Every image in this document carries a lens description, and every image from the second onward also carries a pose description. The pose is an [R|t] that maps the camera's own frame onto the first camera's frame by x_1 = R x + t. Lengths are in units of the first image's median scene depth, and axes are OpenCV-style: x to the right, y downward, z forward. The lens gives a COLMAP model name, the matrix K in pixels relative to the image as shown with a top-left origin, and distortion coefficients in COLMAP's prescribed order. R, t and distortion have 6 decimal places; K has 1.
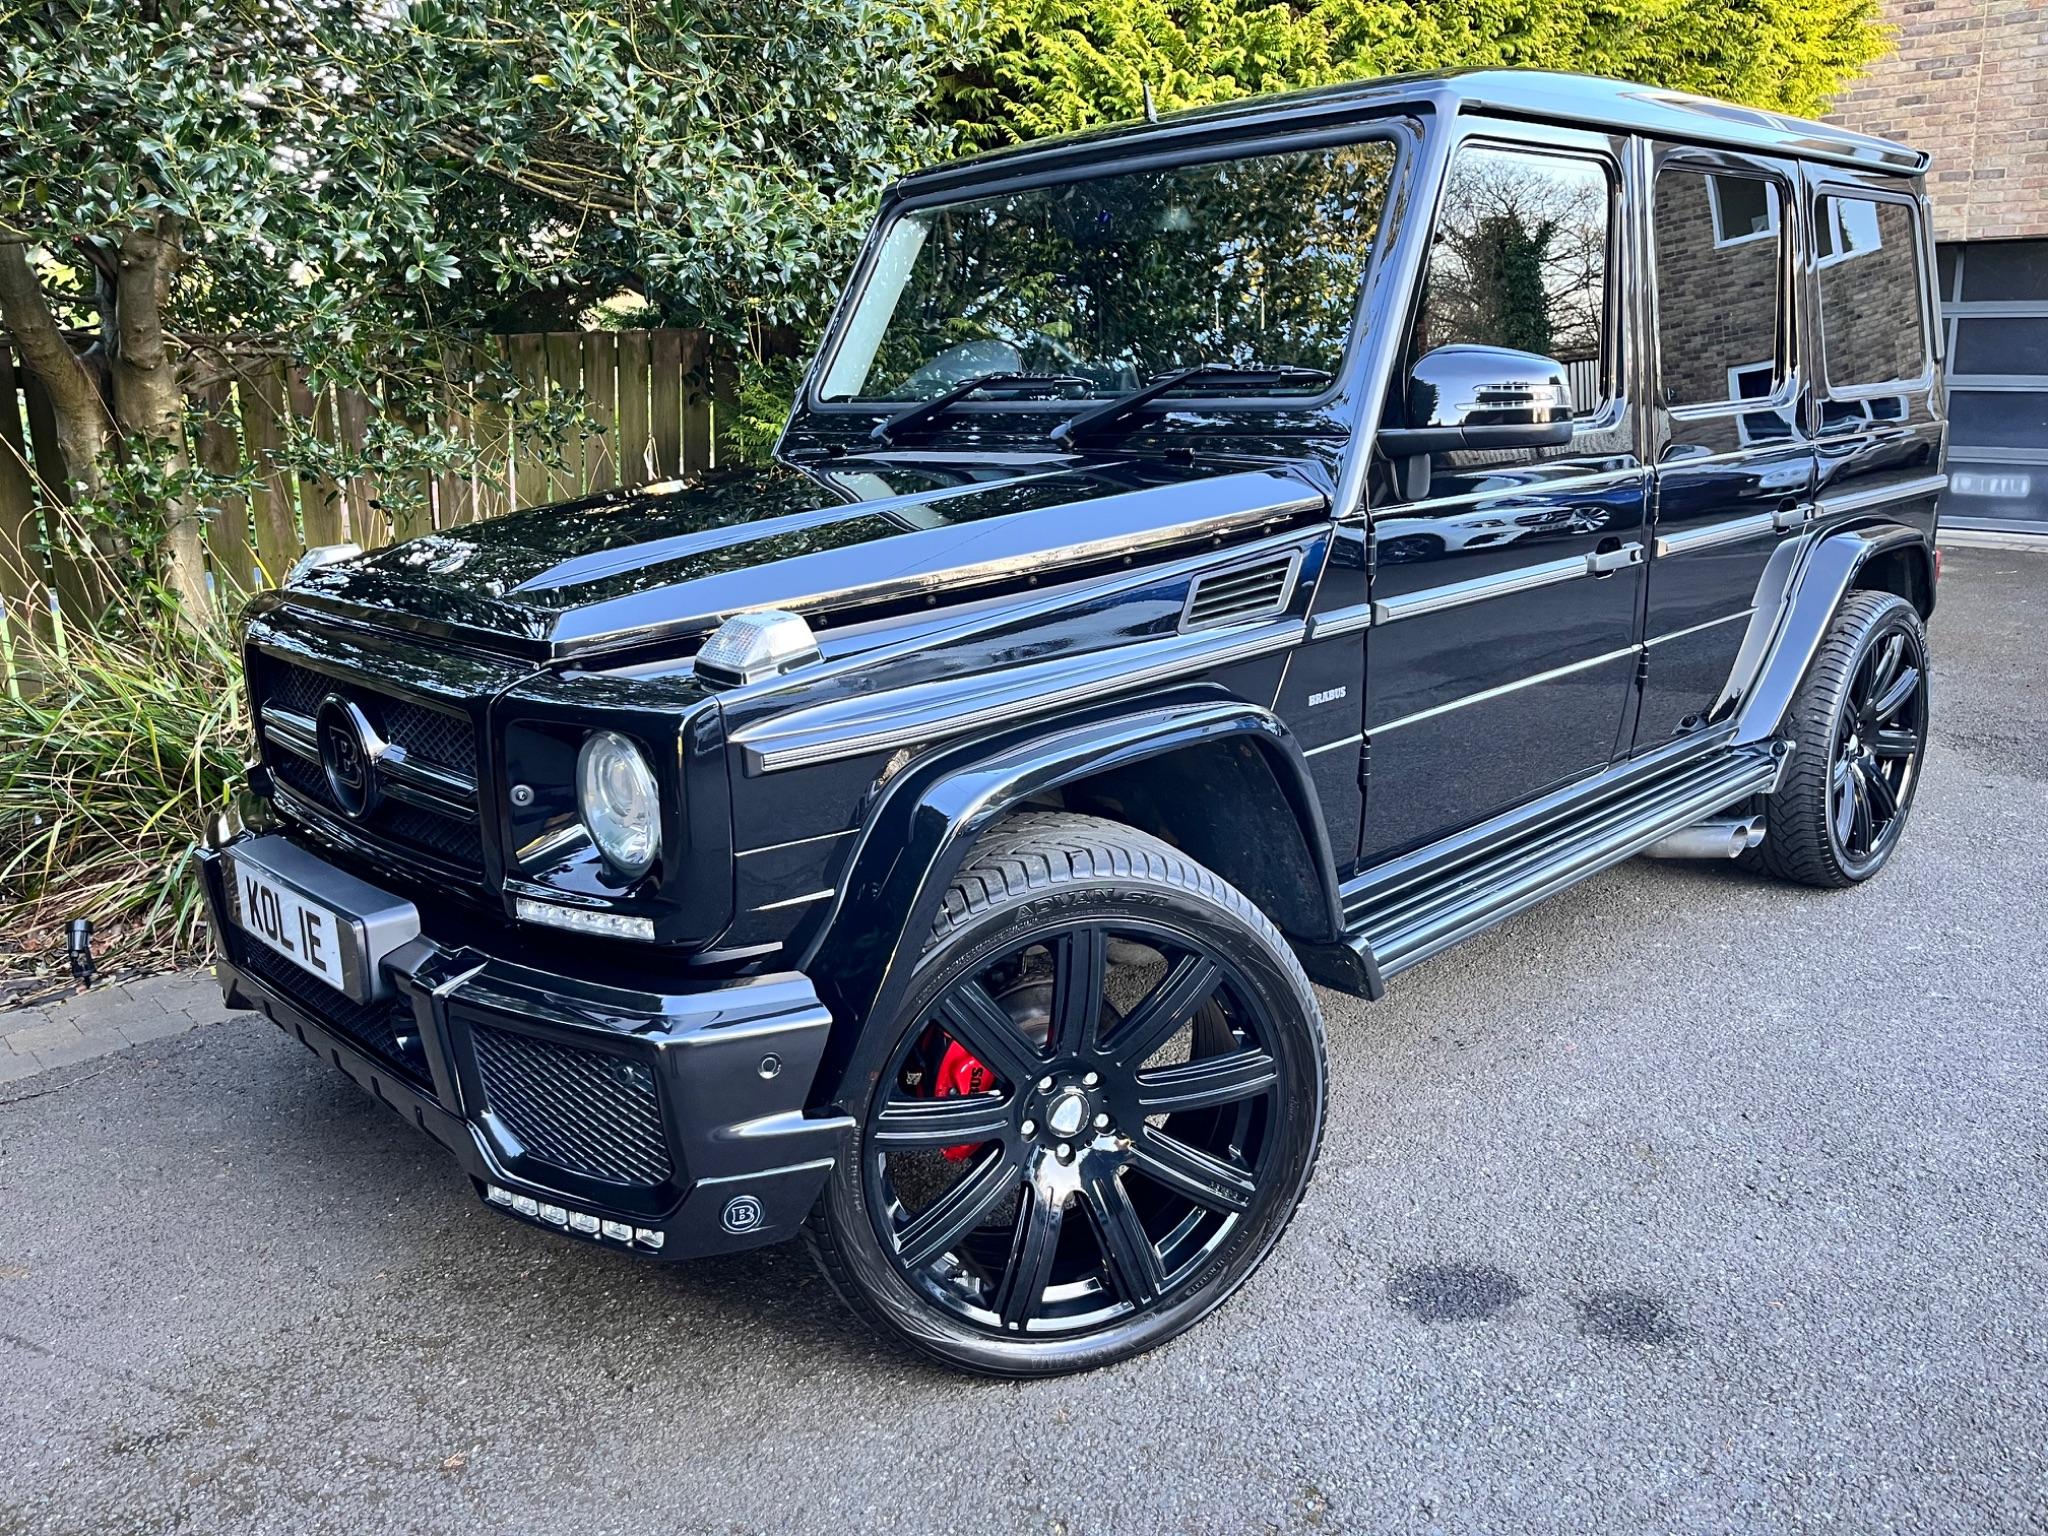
lens RADIAL K [[1545.8, 0, 1029.4], [0, 1545.8, 767.5], [0, 0, 1]] dist [0.076122, -0.114503]
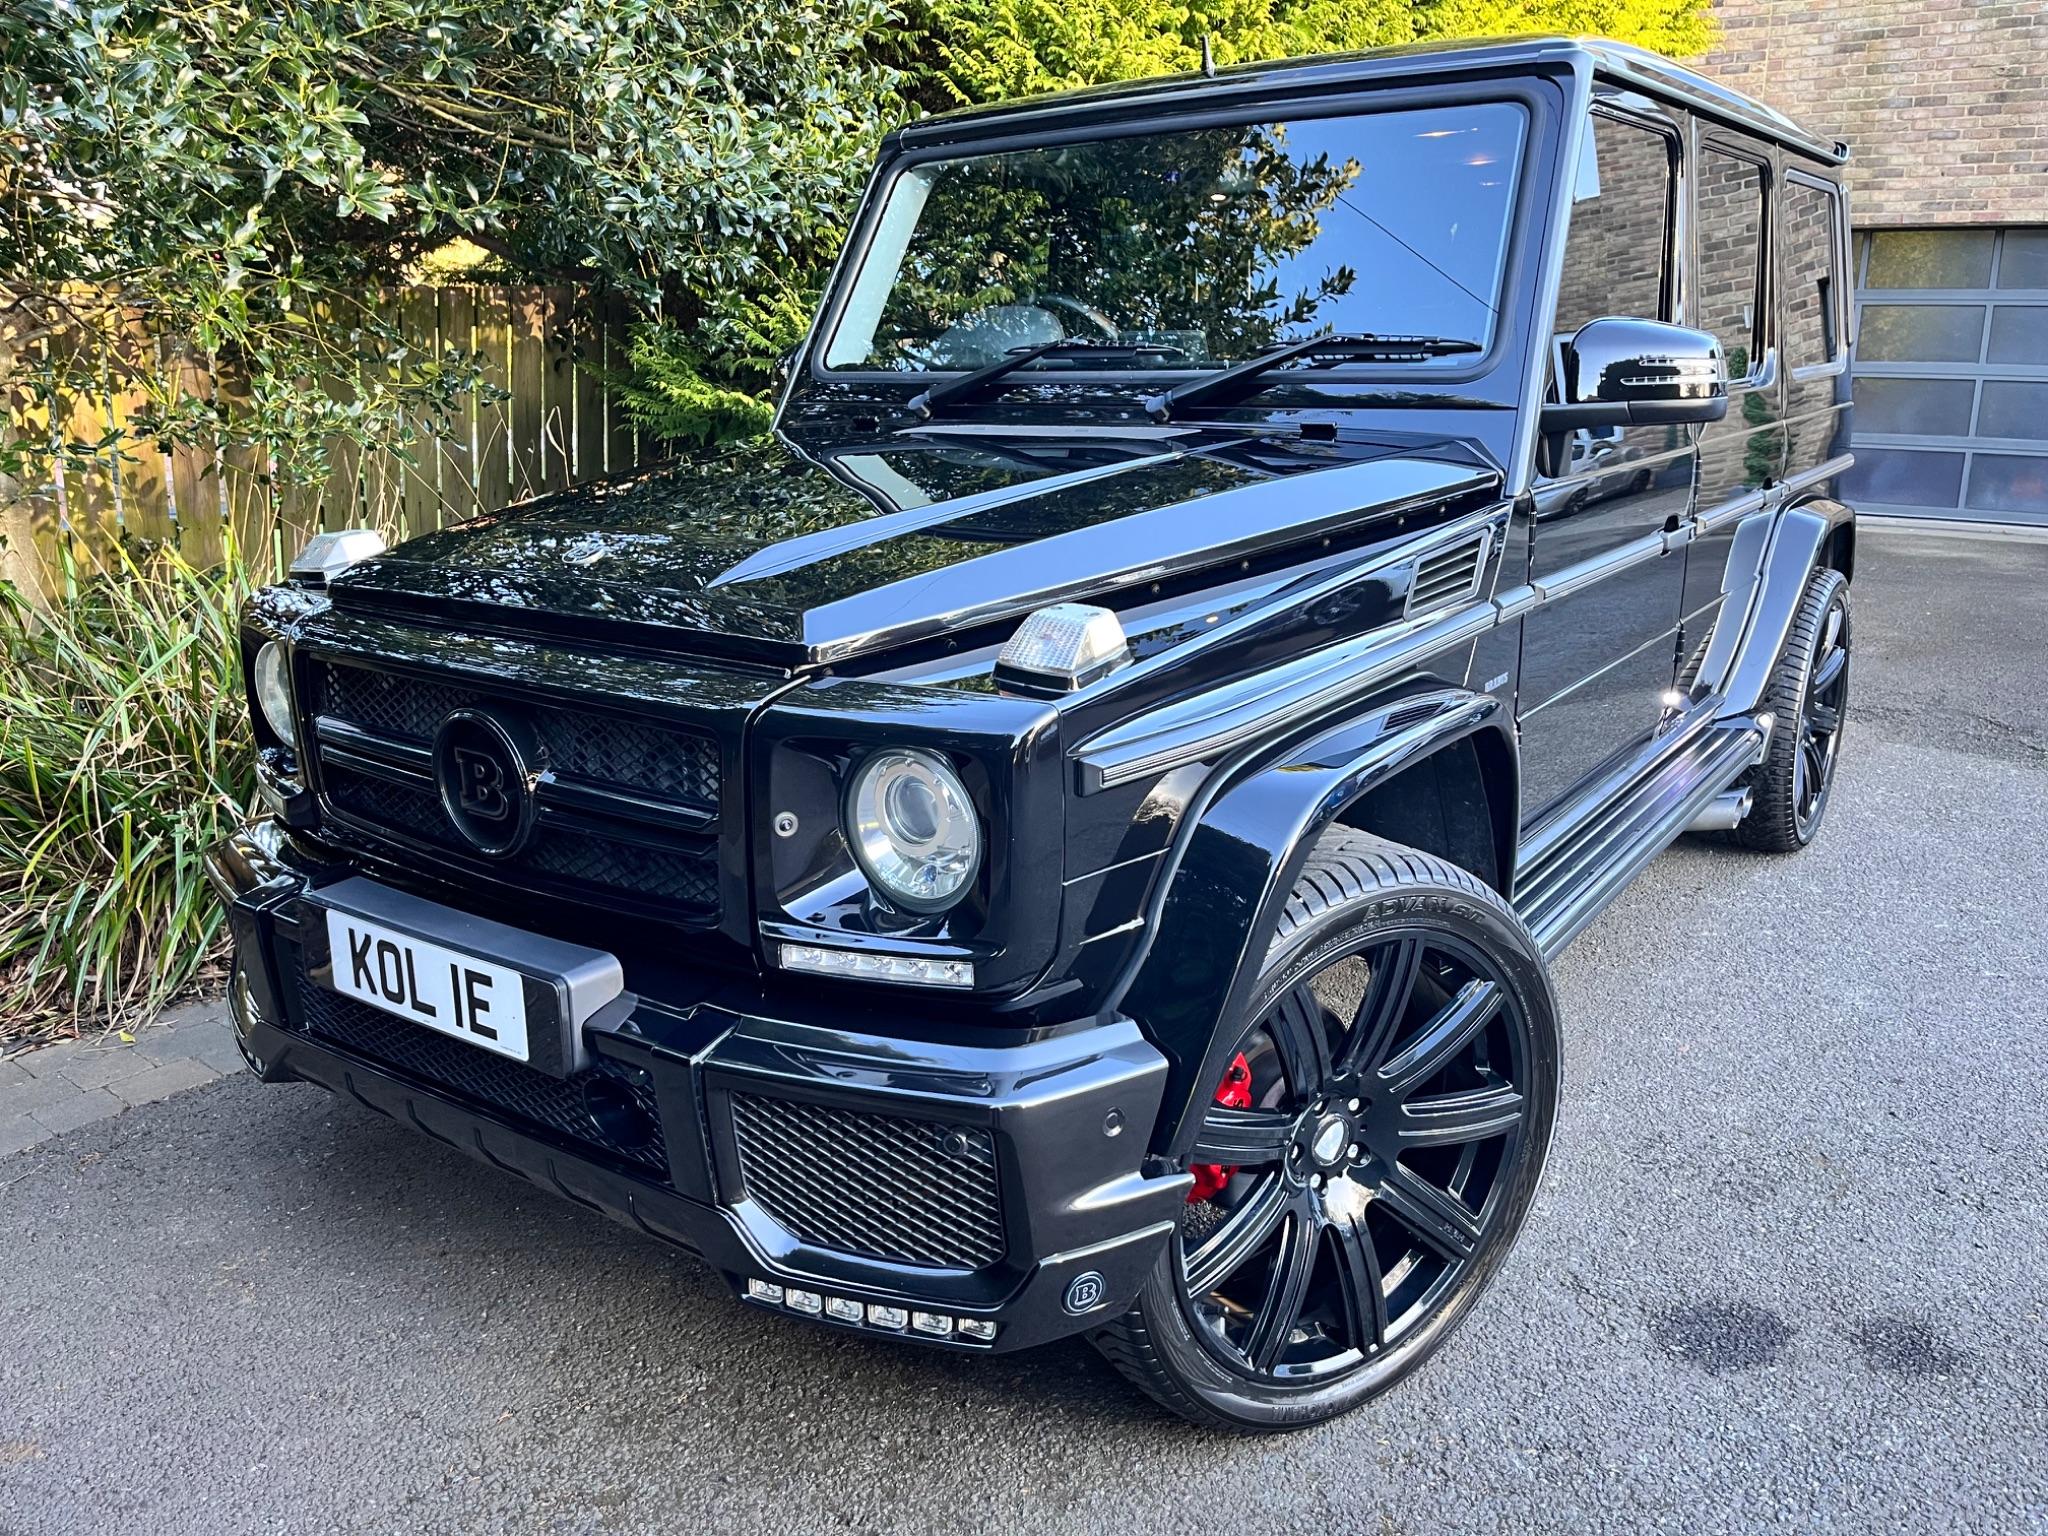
lens RADIAL K [[1542.5, 0, 1023.4], [0, 1542.5, 771.7], [0, 0, 1]] dist [0.082354, -0.122025]
pose [[0.986905, -0.026154, 0.159165, -0.230511], [0.023175, 0.999520, 0.020544, -0.024443], [-0.159626, -0.016587, 0.987038, 0.122481]]
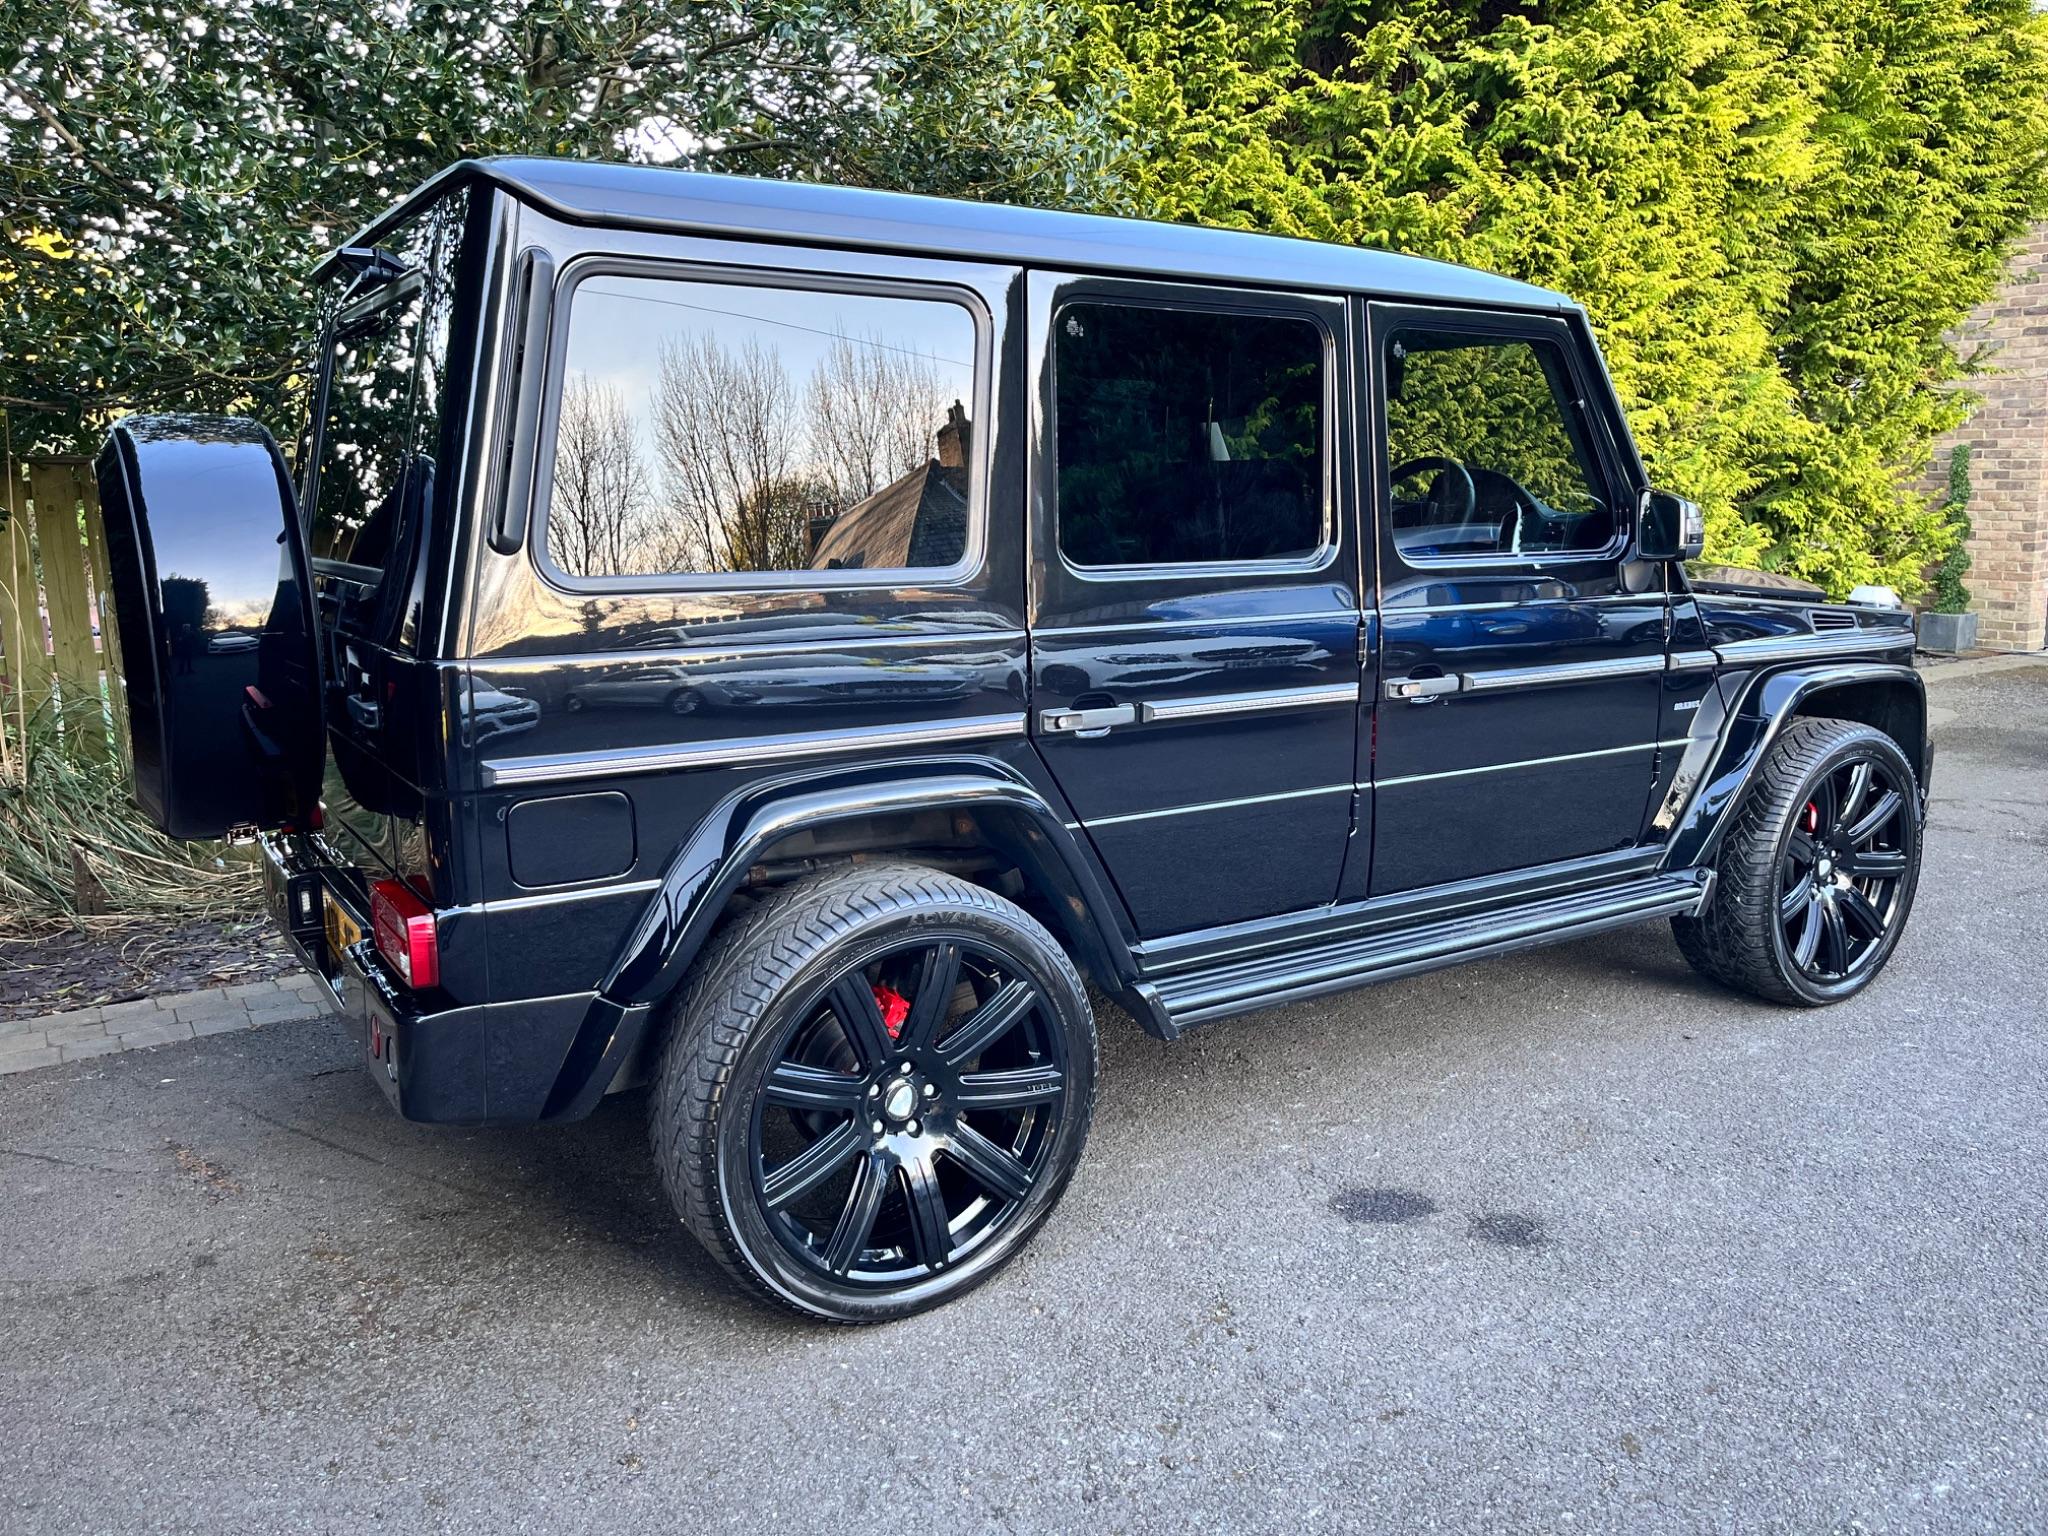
lens RADIAL K [[1548.2, 0, 1033.9], [0, 1548.2, 764.3], [0, 0, 1]] dist [0.070028, -0.107564]
pose [[0.985761, 0.038552, -0.163674, 0.152478], [-0.050317, 0.996391, -0.068353, 0.060429], [0.160448, 0.075616, 0.984144, -0.287675]]
